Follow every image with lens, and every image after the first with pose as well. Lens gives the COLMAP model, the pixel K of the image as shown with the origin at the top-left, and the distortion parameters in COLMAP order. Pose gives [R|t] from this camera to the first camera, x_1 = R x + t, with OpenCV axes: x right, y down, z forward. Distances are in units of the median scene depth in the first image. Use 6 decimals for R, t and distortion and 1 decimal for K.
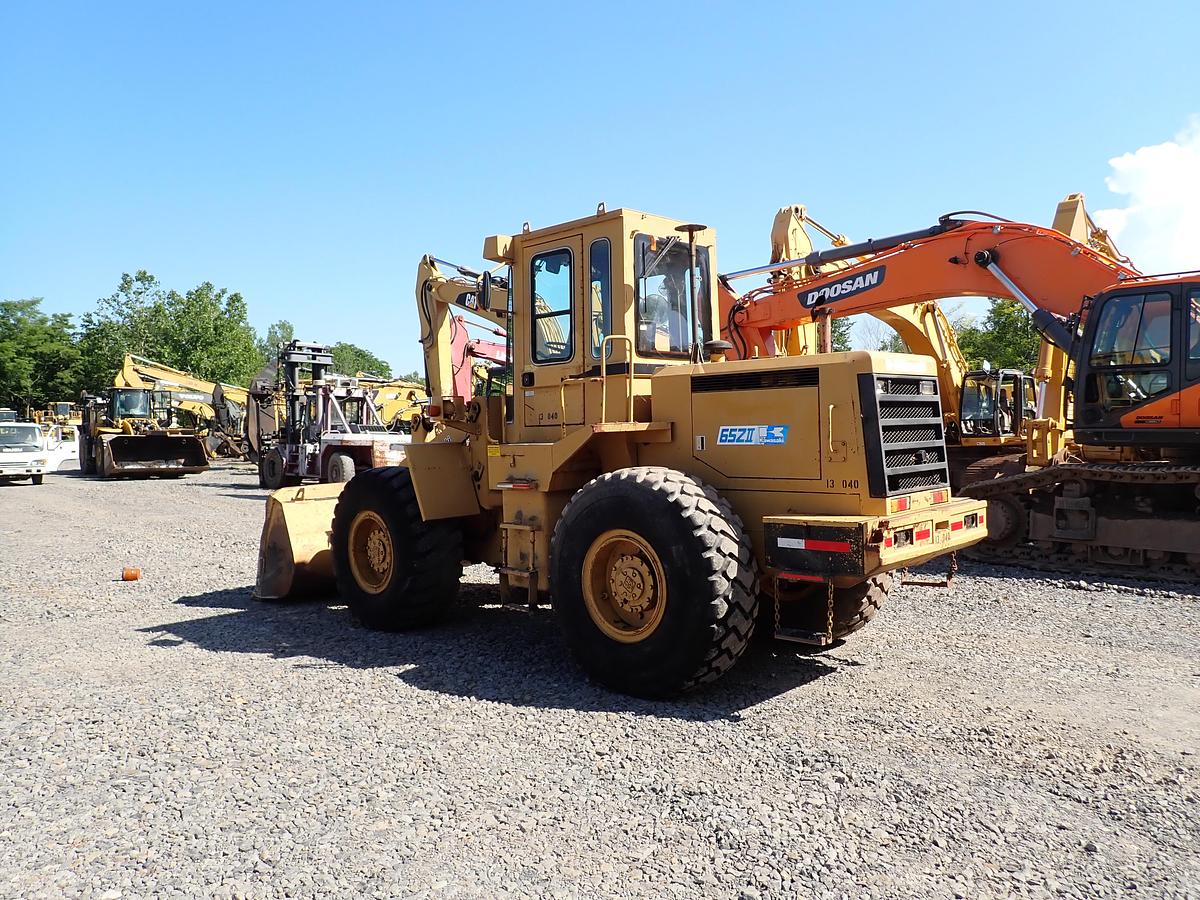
lens RADIAL K [[892.7, 0, 599.3], [0, 892.7, 447.2], [0, 0, 1]] dist [0.007399, -0.005226]
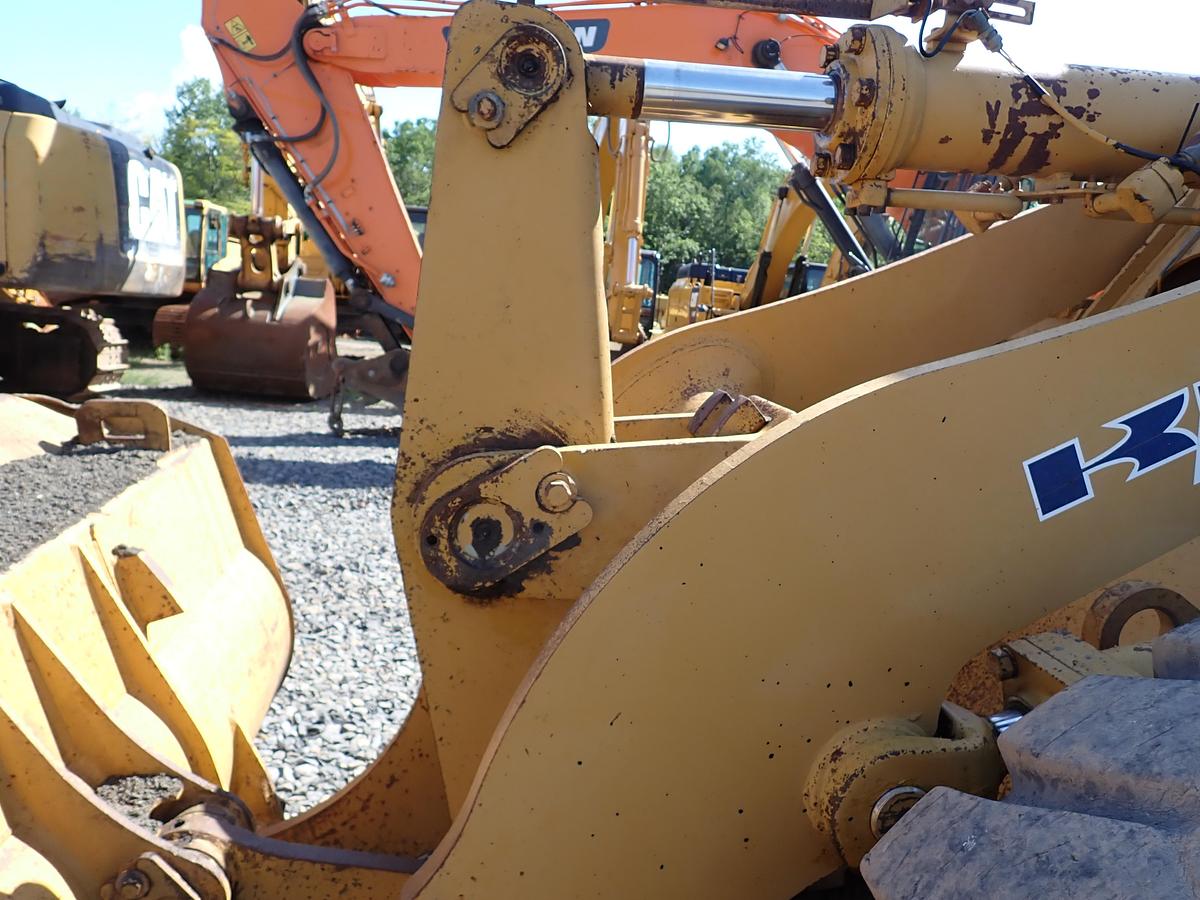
lens RADIAL K [[892.7, 0, 599.3], [0, 892.7, 447.2], [0, 0, 1]] dist [0.007399, -0.005226]
pose [[0.603870, -0.063085, 0.794582, -0.196256], [-0.079251, 0.987172, 0.138605, 0.004362], [-0.793133, -0.146671, 0.591124, 0.586810]]
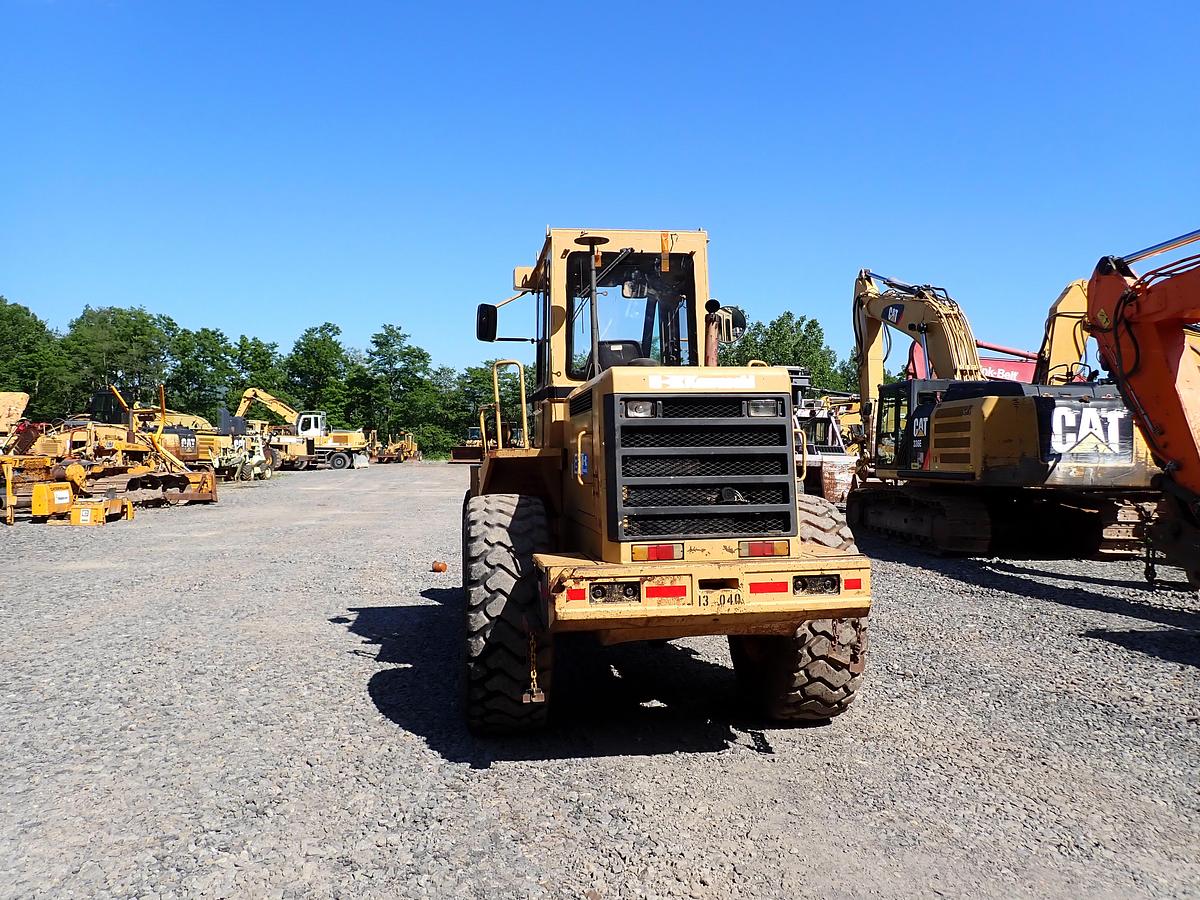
lens RADIAL K [[892.7, 0, 599.3], [0, 892.7, 447.2], [0, 0, 1]] dist [0.007399, -0.005226]
pose [[0.789618, 0.006781, -0.613562, 0.303399], [-0.020147, 0.999686, -0.014879, -0.007060], [0.613269, 0.024110, 0.789506, 0.120980]]
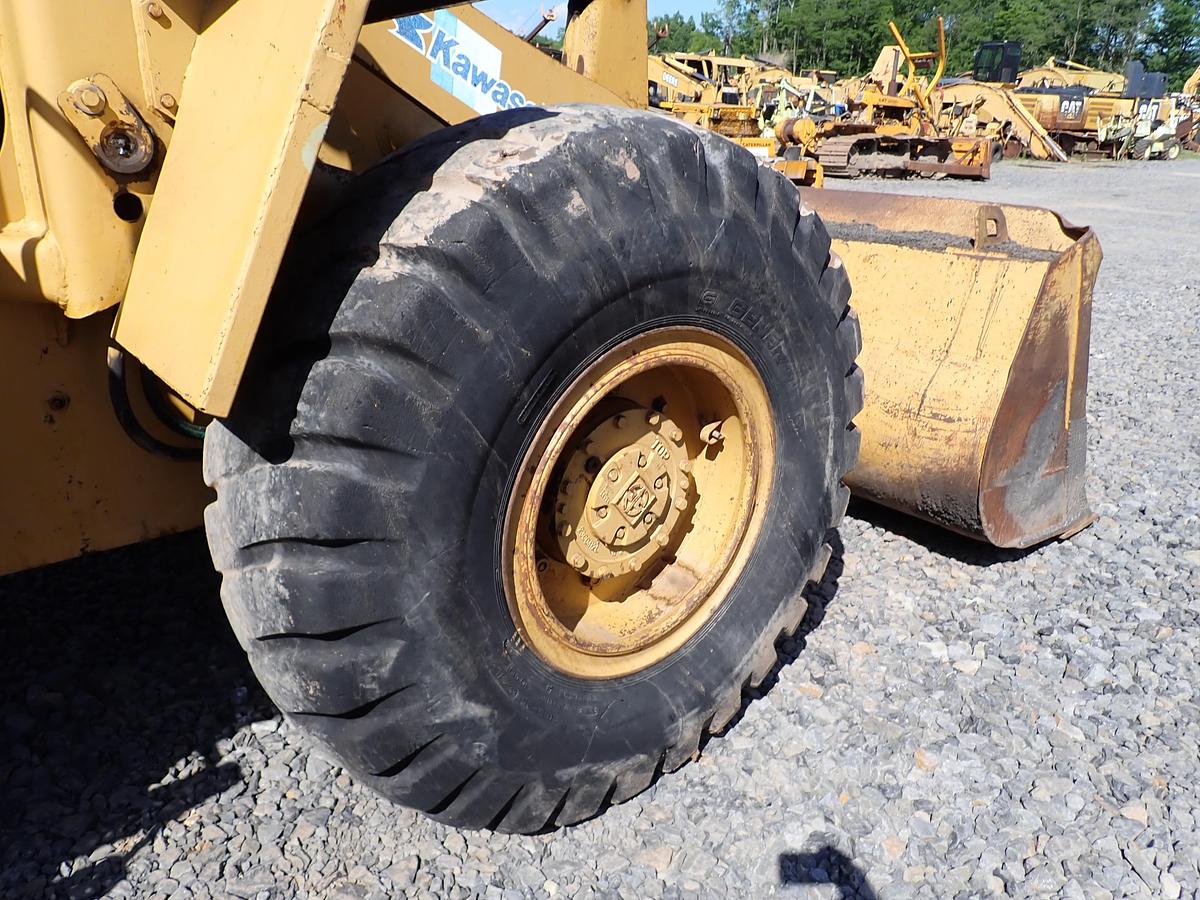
lens RADIAL K [[892.7, 0, 599.3], [0, 892.7, 447.2], [0, 0, 1]] dist [0.007399, -0.005226]
pose [[-0.092712, 0.357723, -0.929214, 0.091002], [-0.050466, 0.930346, 0.363194, 0.005580], [0.994413, 0.080567, -0.068201, 0.669198]]
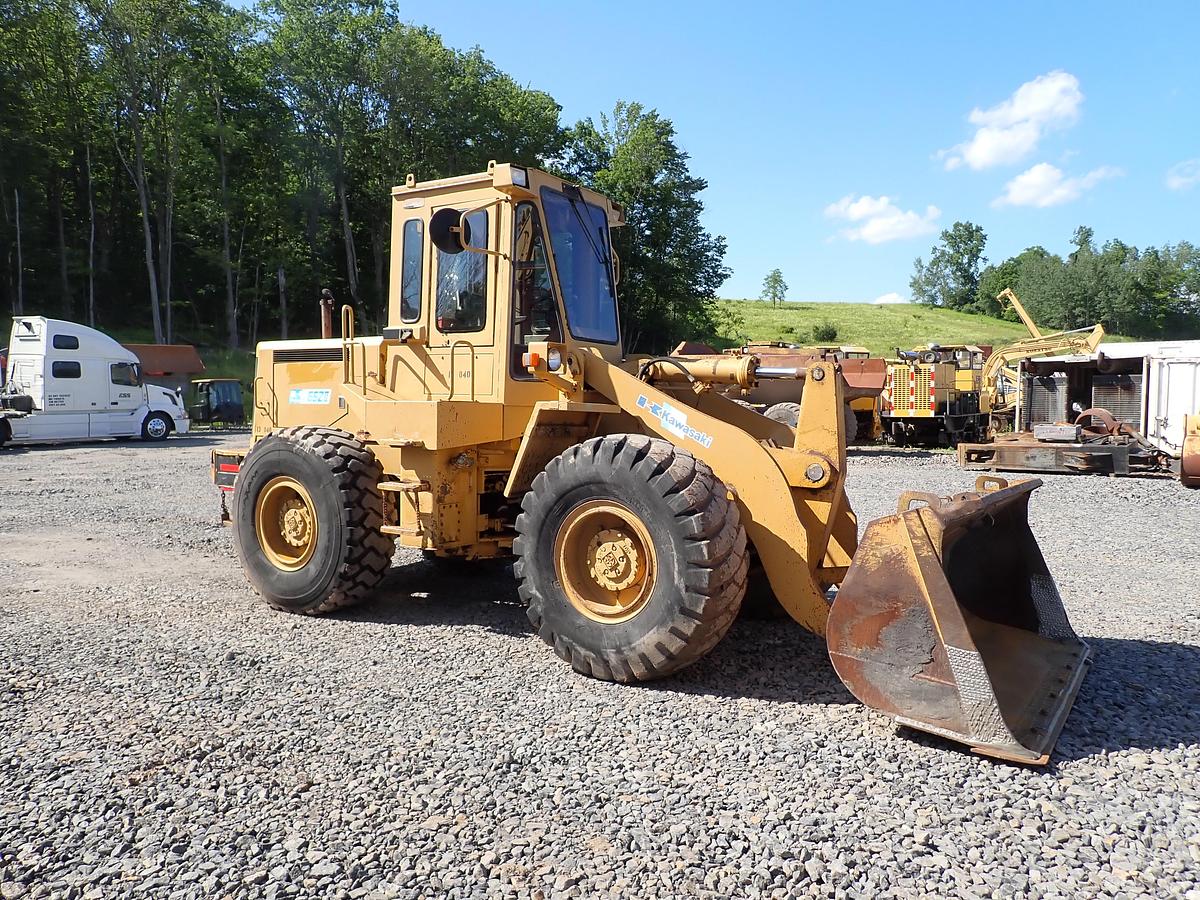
lens RADIAL K [[892.7, 0, 599.3], [0, 892.7, 447.2], [0, 0, 1]] dist [0.007399, -0.005226]
pose [[-0.983999, 0.017915, -0.177272, 0.043875], [0.005362, 0.997459, 0.071043, -0.015324], [0.178095, 0.068955, -0.981594, 1.030244]]
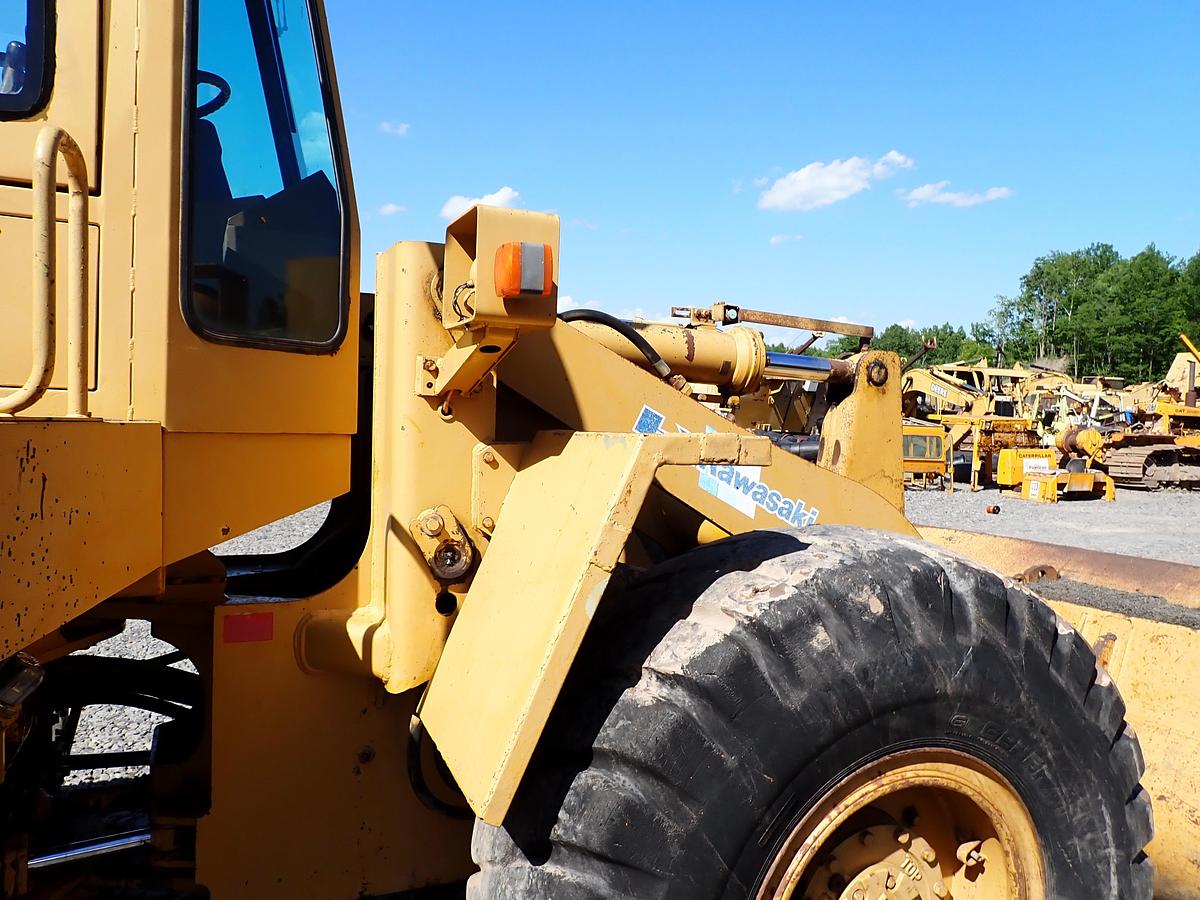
lens RADIAL K [[892.7, 0, 599.3], [0, 892.7, 447.2], [0, 0, 1]] dist [0.007399, -0.005226]
pose [[-0.374256, 0.044483, -0.926258, 0.098693], [-0.041014, 0.997077, 0.064456, -0.012546], [0.926418, 0.062113, -0.371338, 0.671607]]
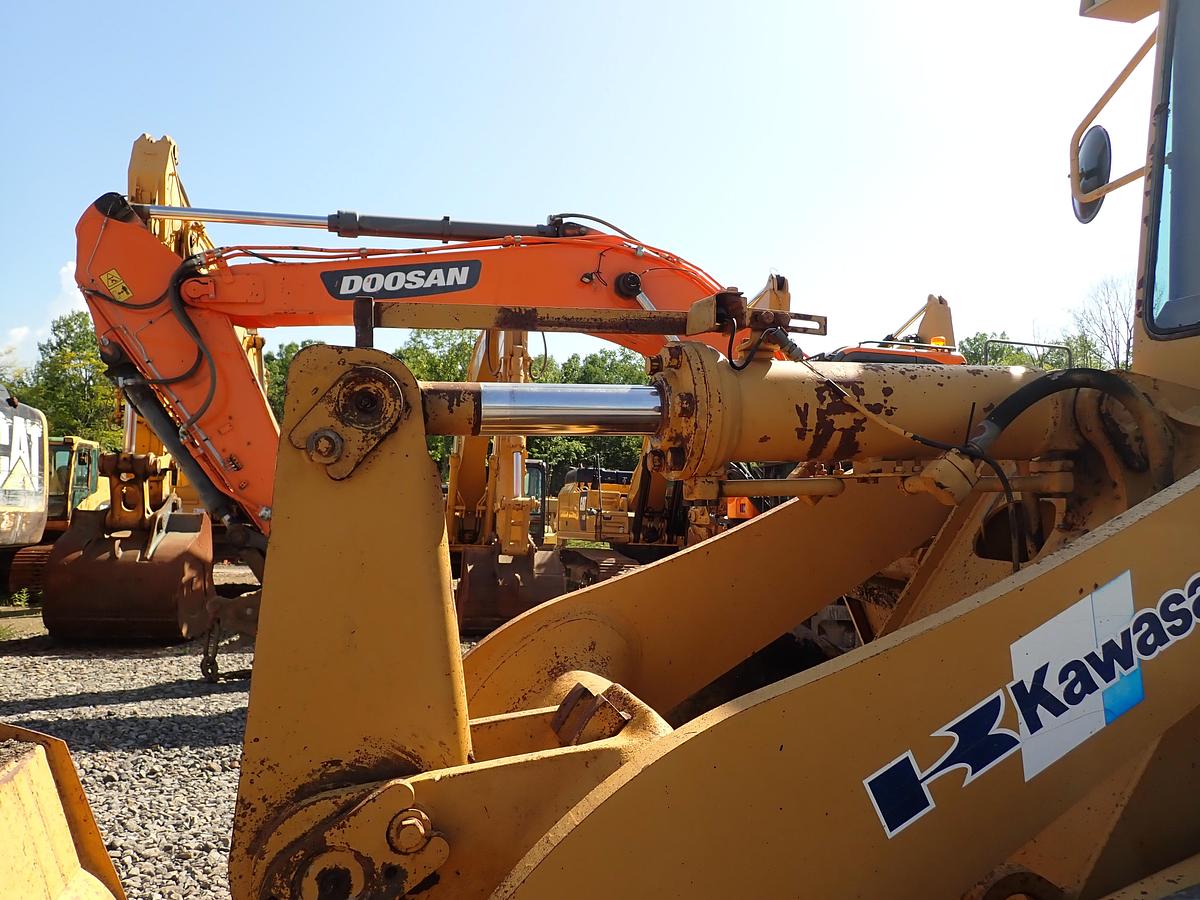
lens RADIAL K [[892.7, 0, 599.3], [0, 892.7, 447.2], [0, 0, 1]] dist [0.007399, -0.005226]
pose [[0.507724, 0.082439, 0.857566, -0.194544], [-0.012819, 0.996024, -0.088159, -0.006941], [-0.861424, 0.033767, 0.506762, 0.582961]]
